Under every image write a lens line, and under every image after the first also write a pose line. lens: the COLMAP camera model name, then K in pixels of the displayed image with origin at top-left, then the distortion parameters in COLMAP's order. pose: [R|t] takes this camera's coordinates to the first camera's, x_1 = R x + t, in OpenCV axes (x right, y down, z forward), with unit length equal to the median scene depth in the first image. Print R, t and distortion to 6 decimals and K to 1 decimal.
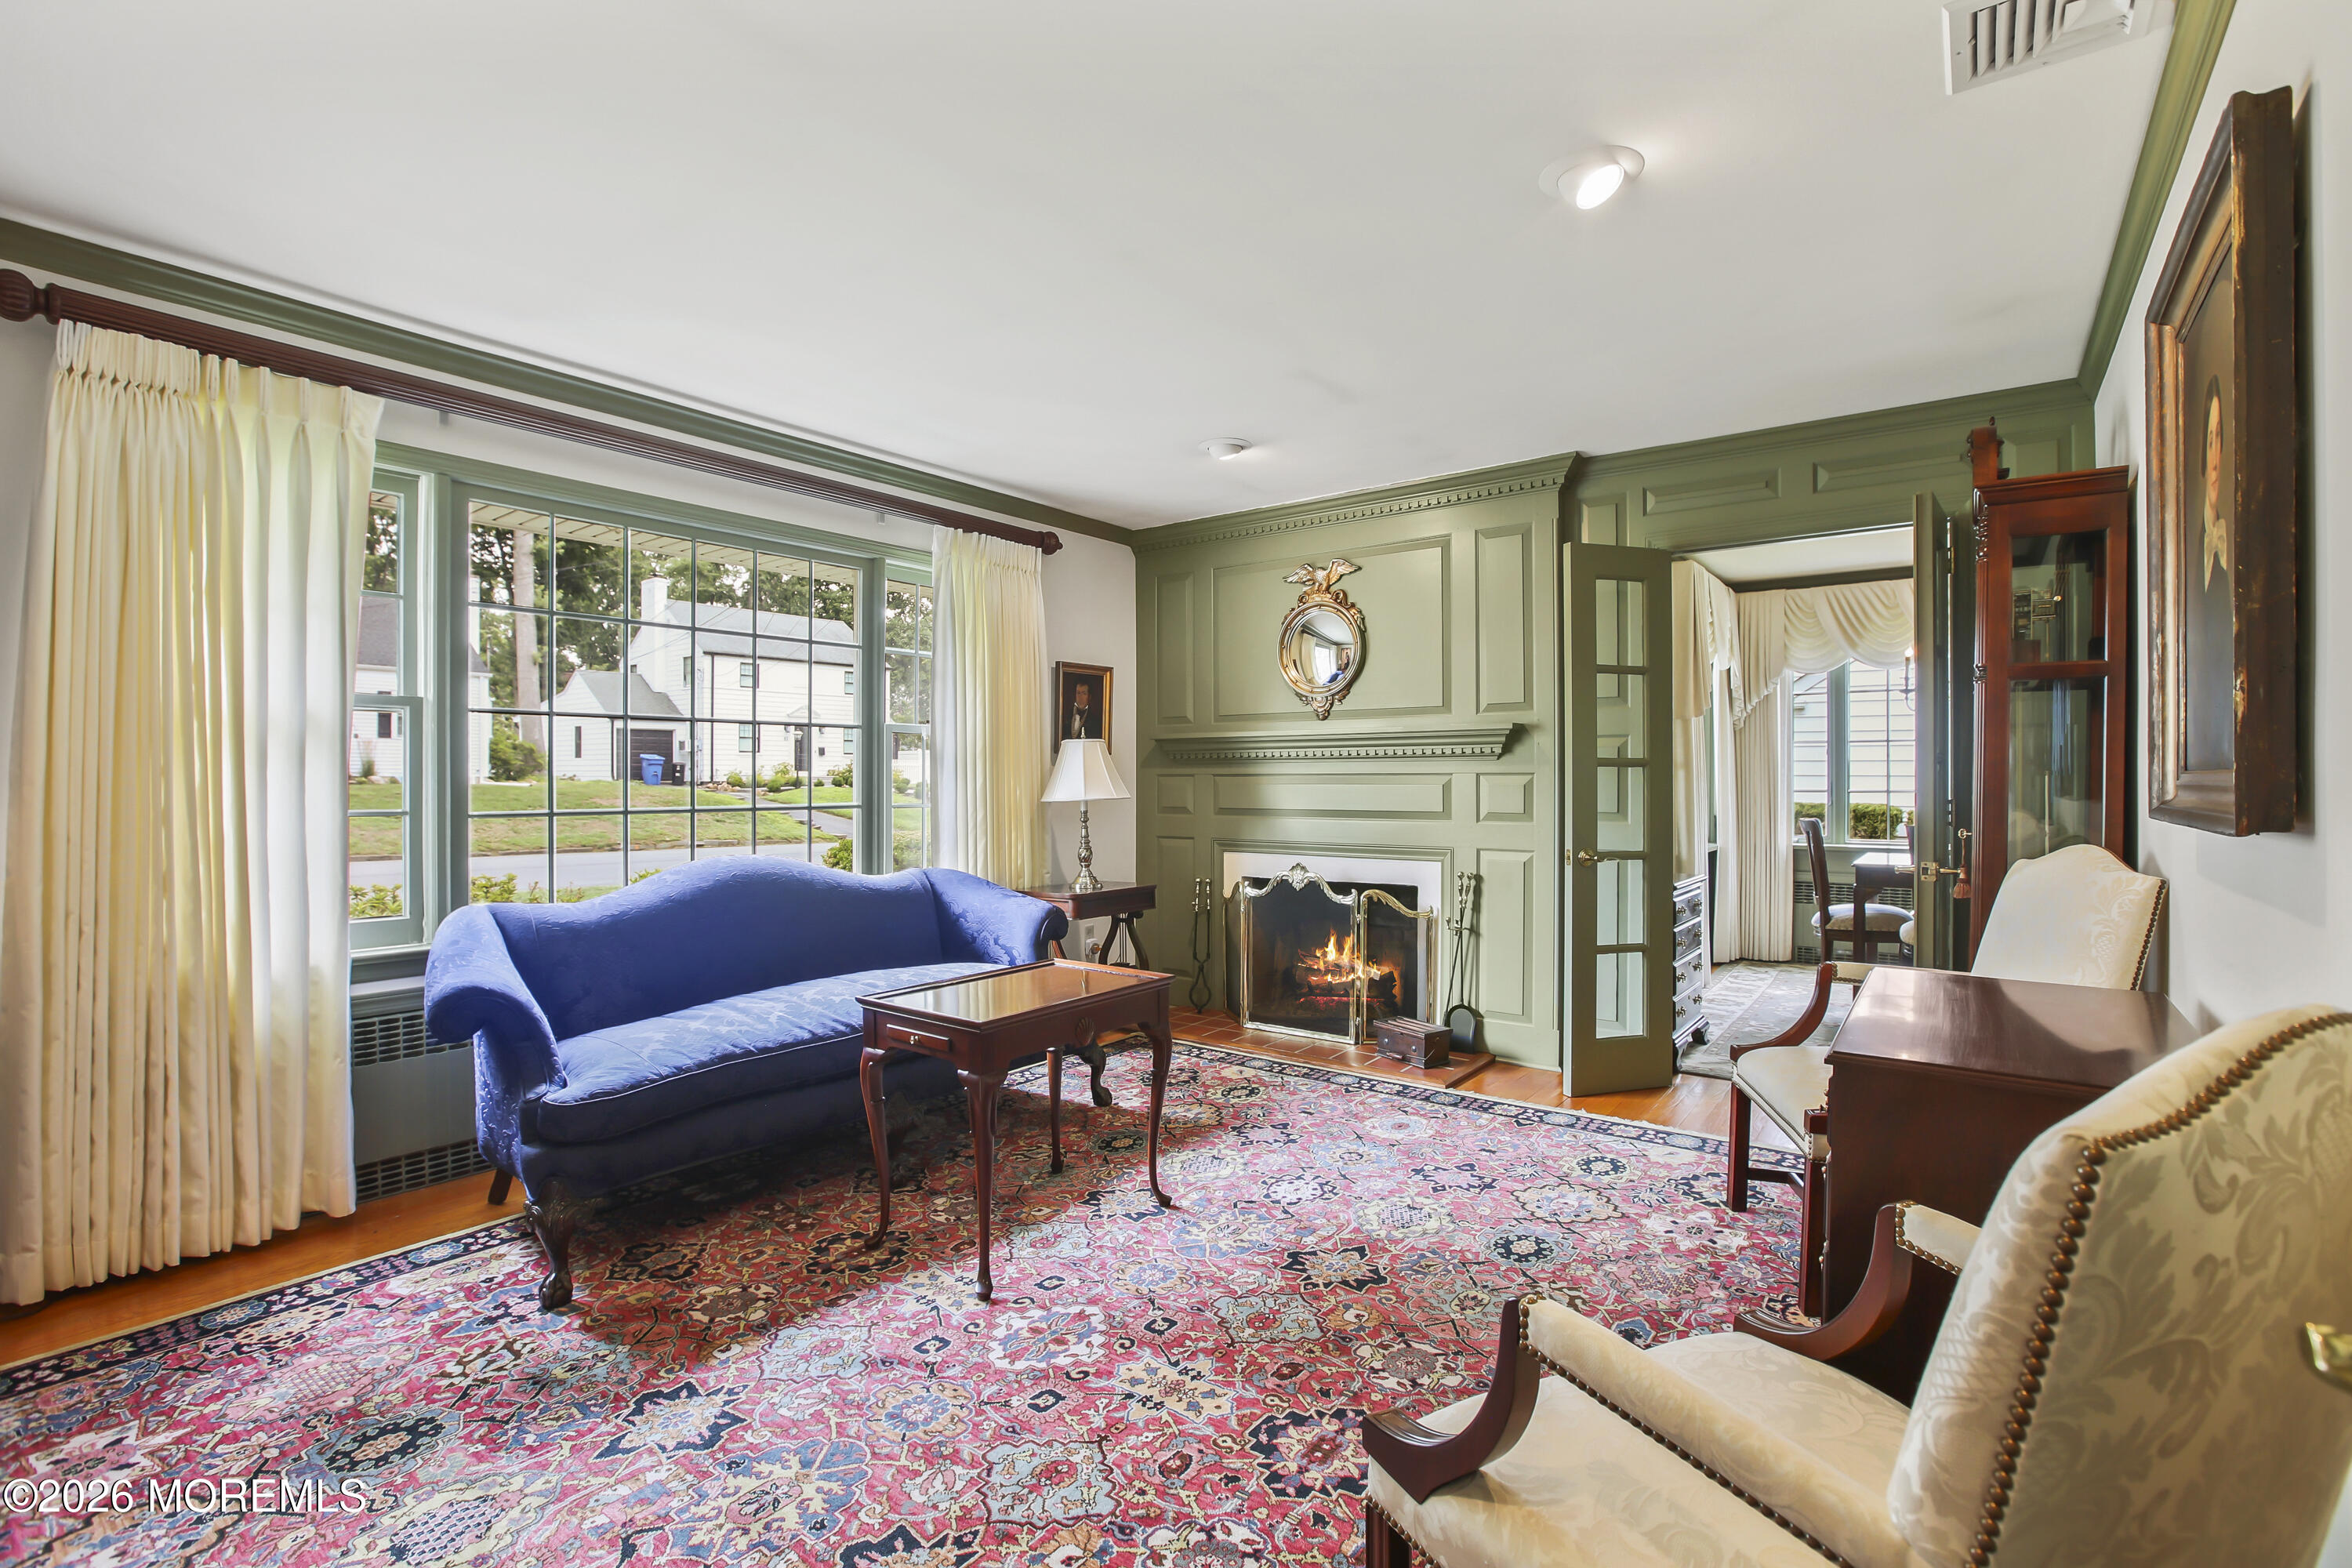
lens RADIAL K [[1075.8, 0, 1175.2], [0, 1075.8, 771.4], [0, 0, 1]] dist [-0.050521, 0.015457]
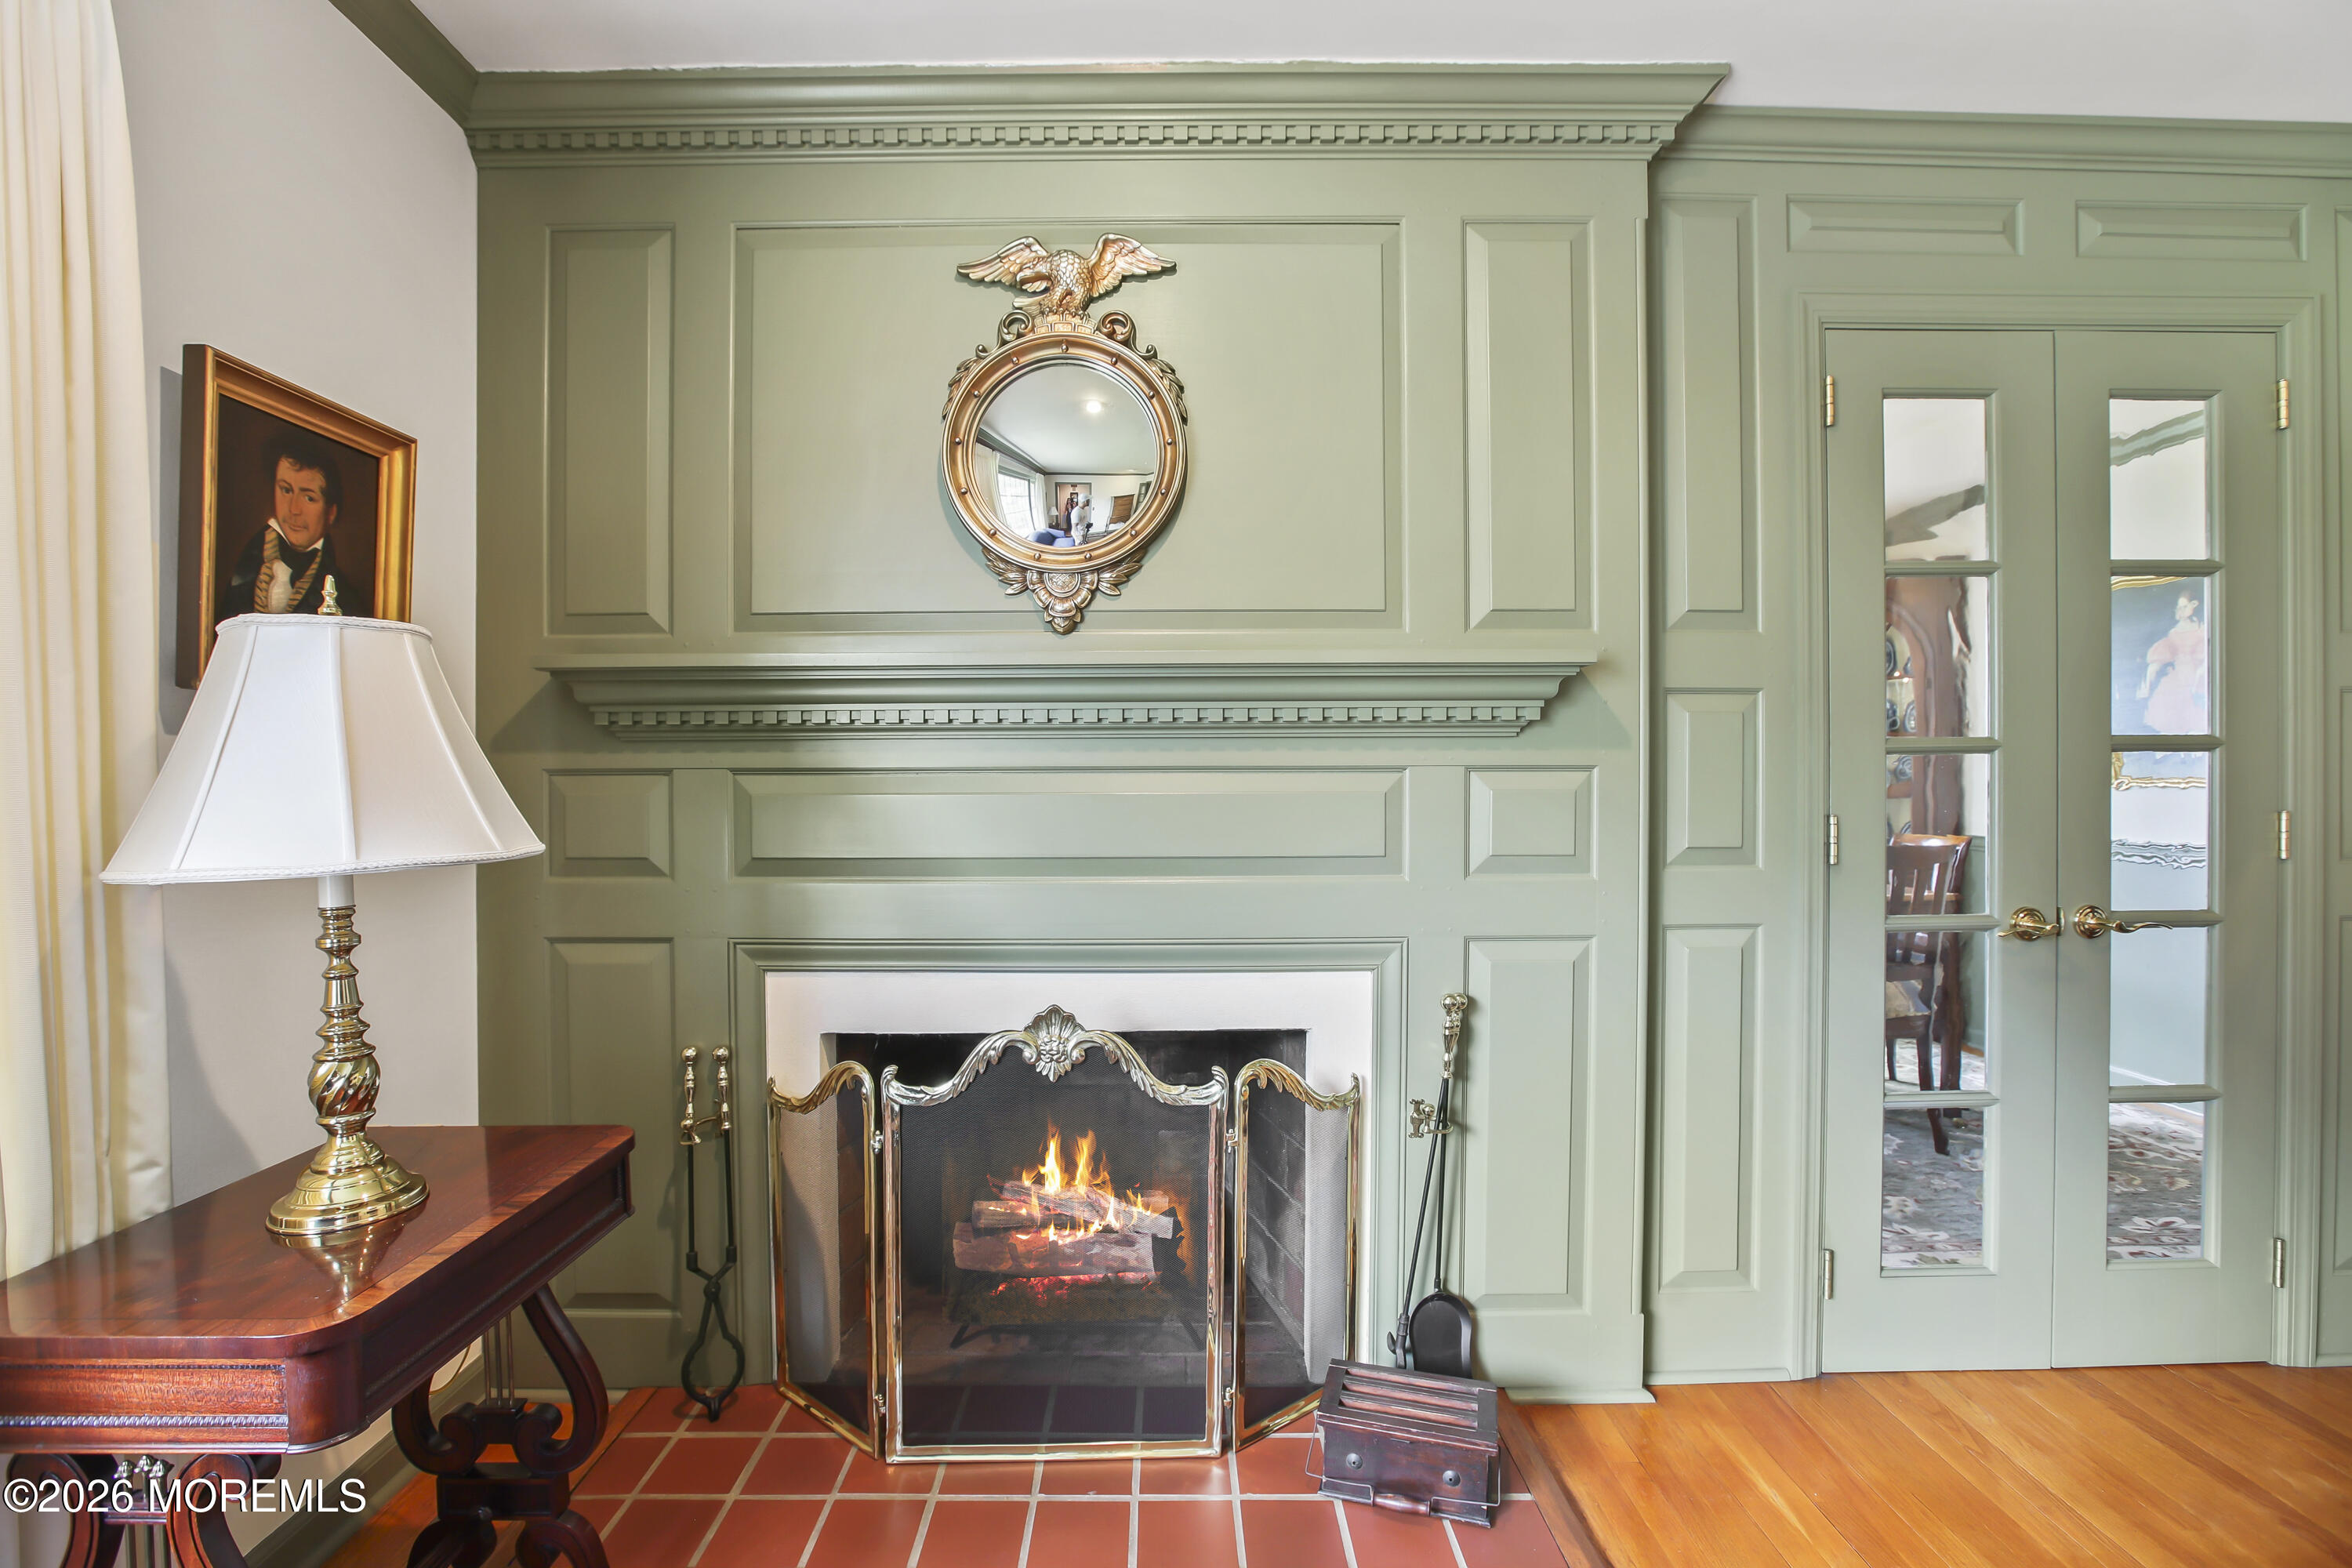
lens RADIAL K [[1075.8, 0, 1165.0], [0, 1075.8, 791.2], [0, 0, 1]] dist [-0.050521, 0.015457]
pose [[0.797017, -0.006410, 0.603923, -0.087932], [-0.001446, 0.999921, 0.012522, 0.007096], [-0.603955, -0.010854, 0.796944, 0.775852]]
